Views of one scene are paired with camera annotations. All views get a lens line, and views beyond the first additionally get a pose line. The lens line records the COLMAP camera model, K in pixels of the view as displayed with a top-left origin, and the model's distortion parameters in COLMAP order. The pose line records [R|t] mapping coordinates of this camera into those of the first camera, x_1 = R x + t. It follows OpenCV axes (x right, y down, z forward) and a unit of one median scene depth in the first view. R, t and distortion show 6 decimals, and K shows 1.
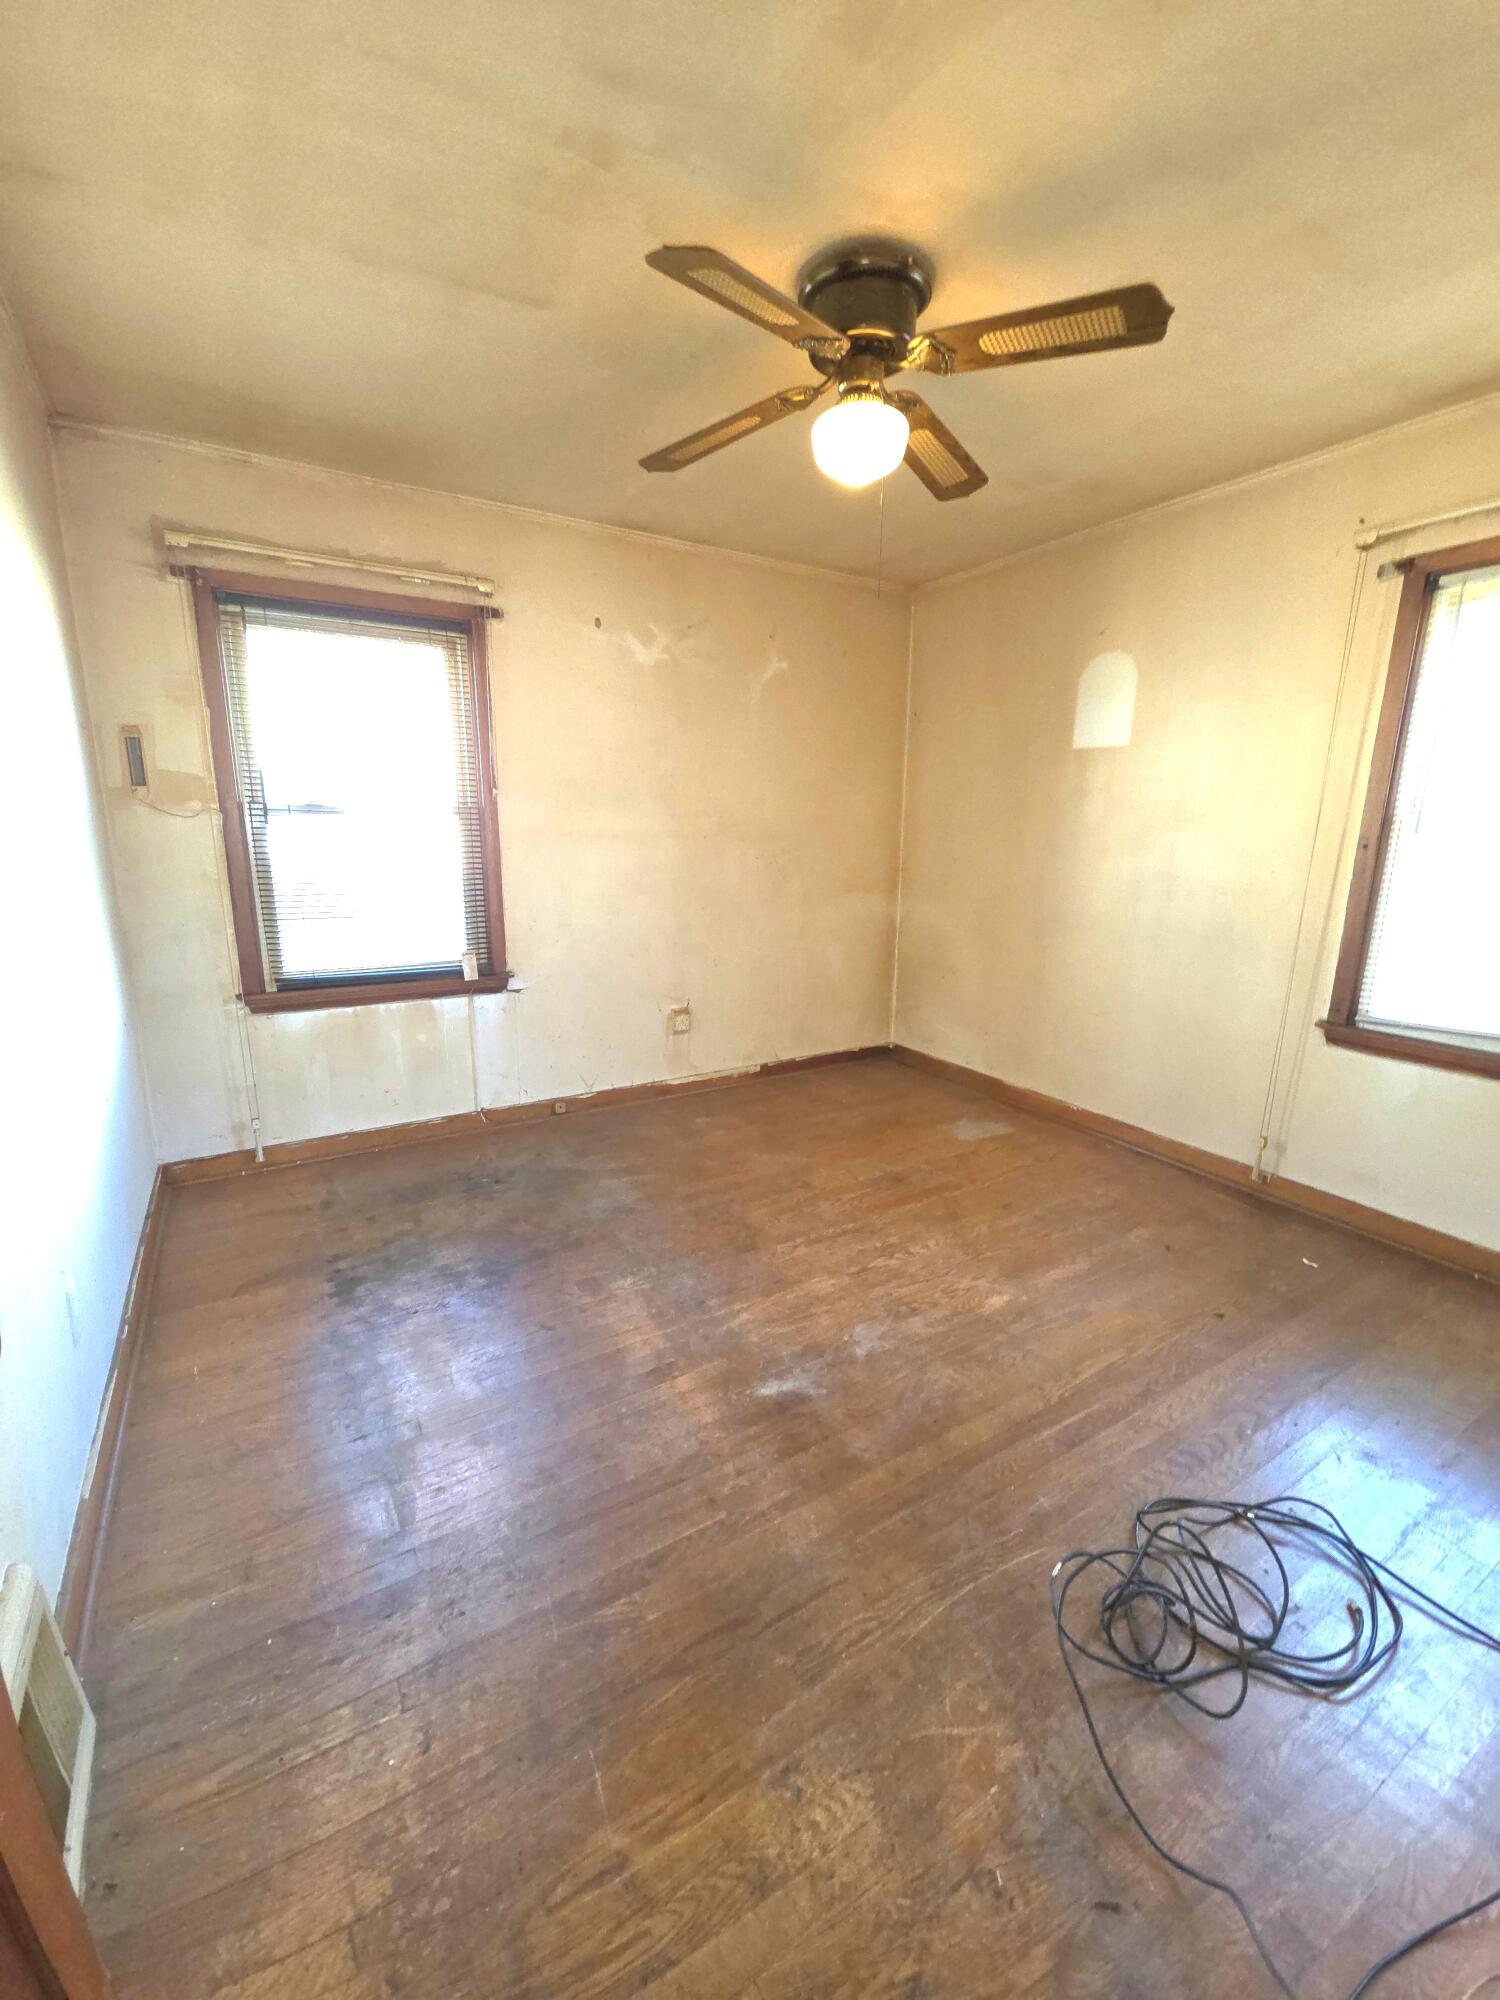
lens RADIAL K [[811.6, 0, 757.8], [0, 811.6, 1004.3], [0, 0, 1]] dist [0.000561, -0.000181]
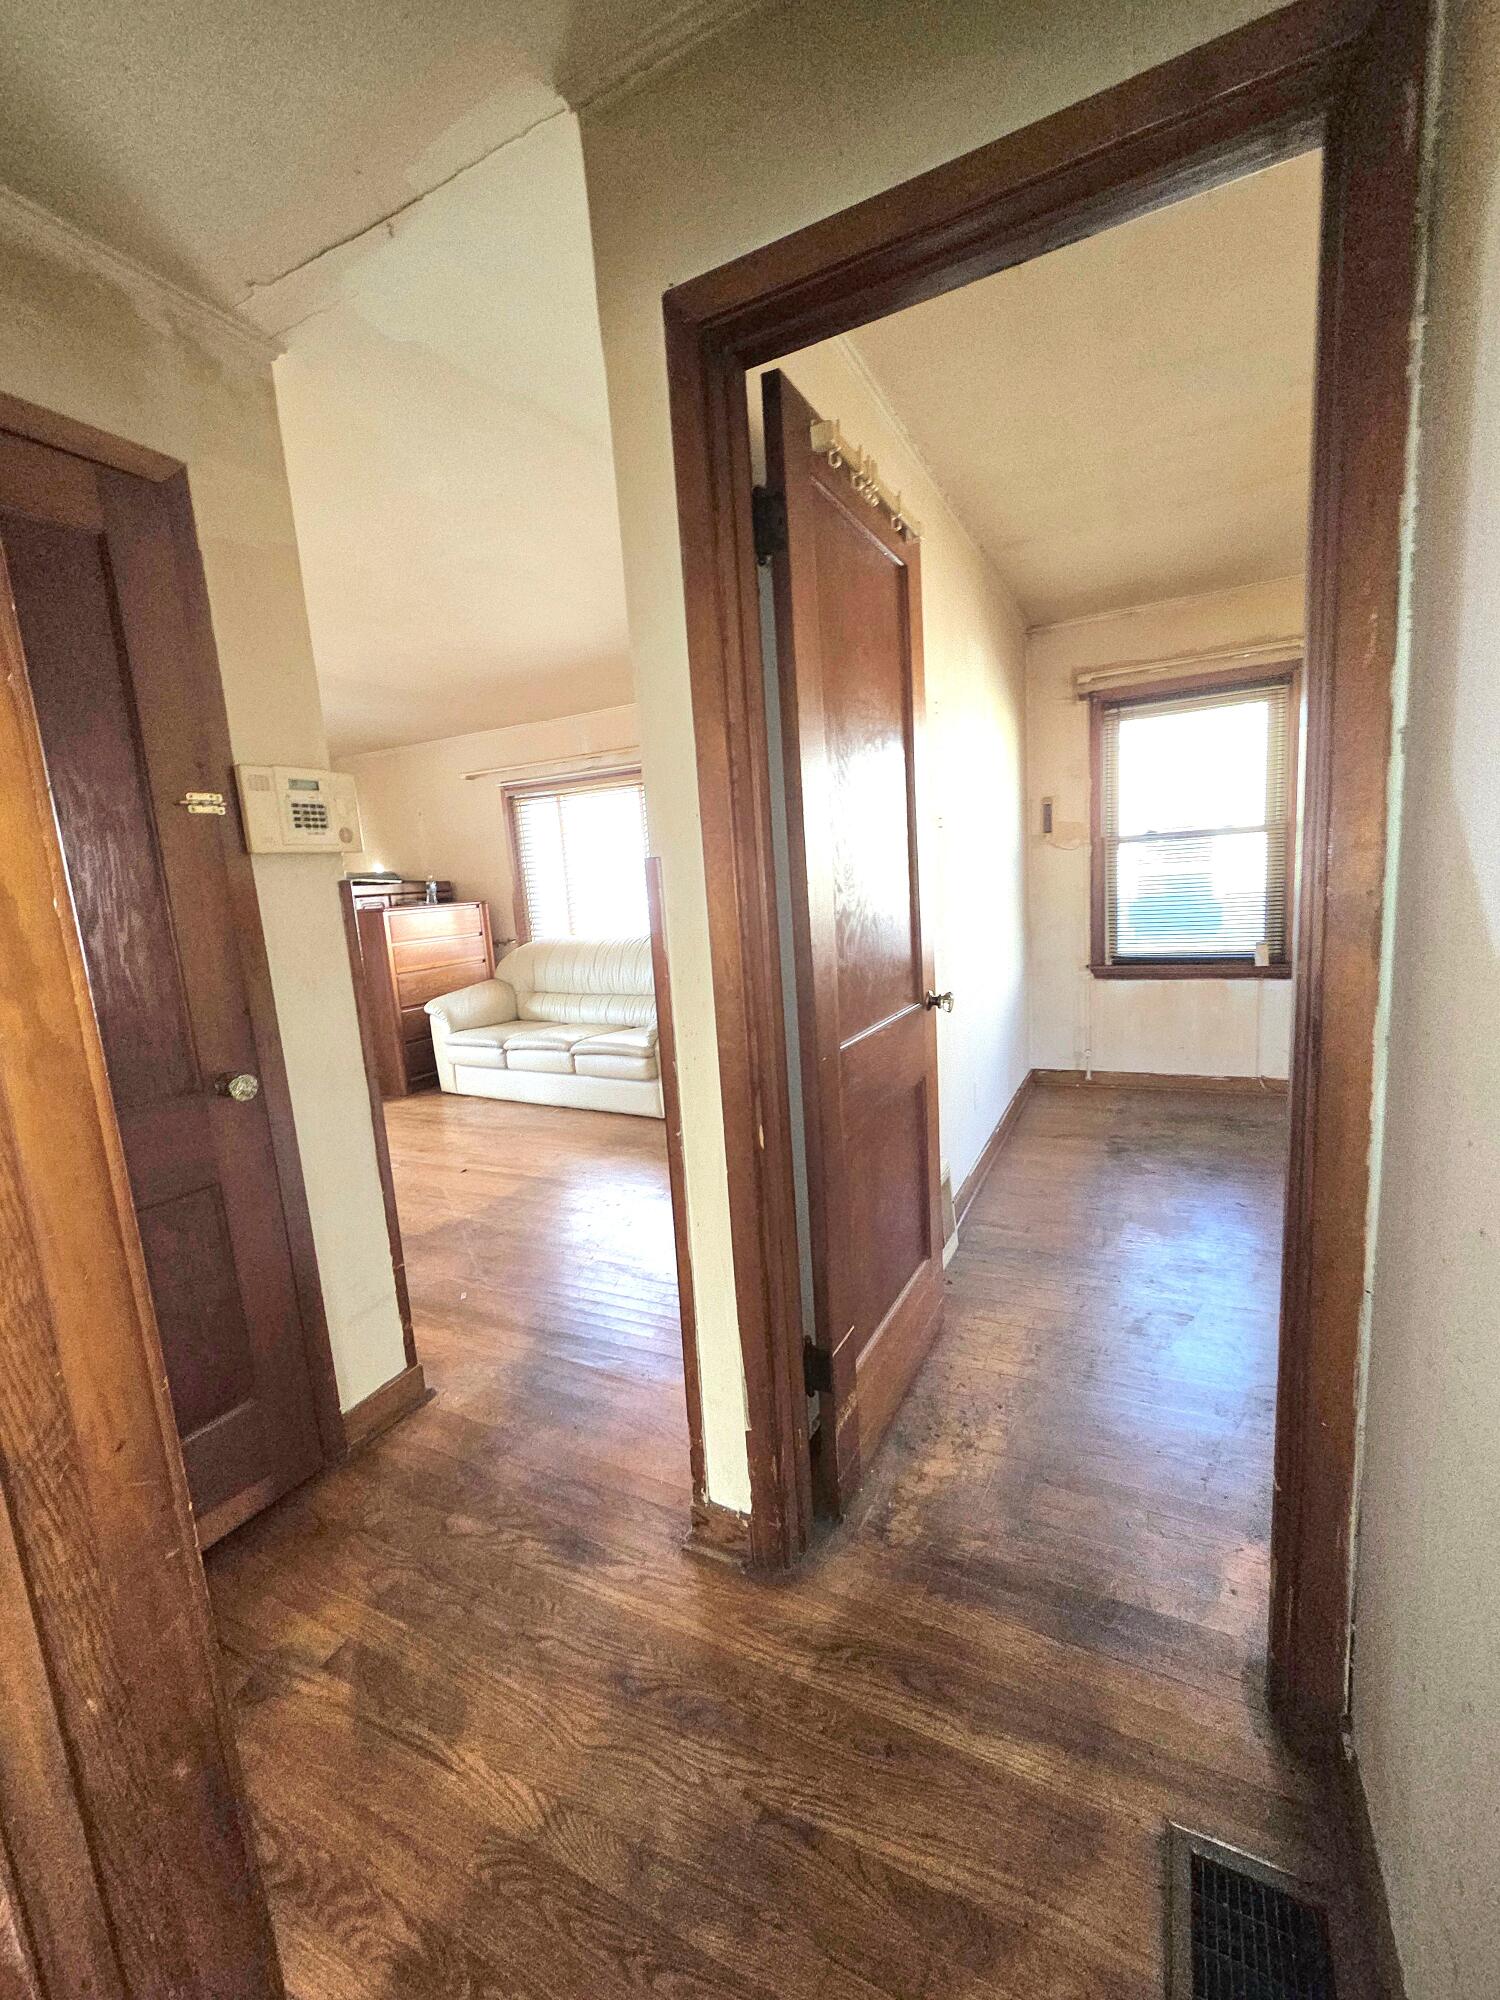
lens RADIAL K [[811.6, 0, 756.3], [0, 811.6, 1007.7], [0, 0, 1]] dist [0.000561, -0.000181]
pose [[0.525091, 0.085997, -0.846690, 0.325962], [-0.109520, 0.993437, 0.032981, 0.086064], [0.843970, 0.075412, 0.531063, -0.320210]]
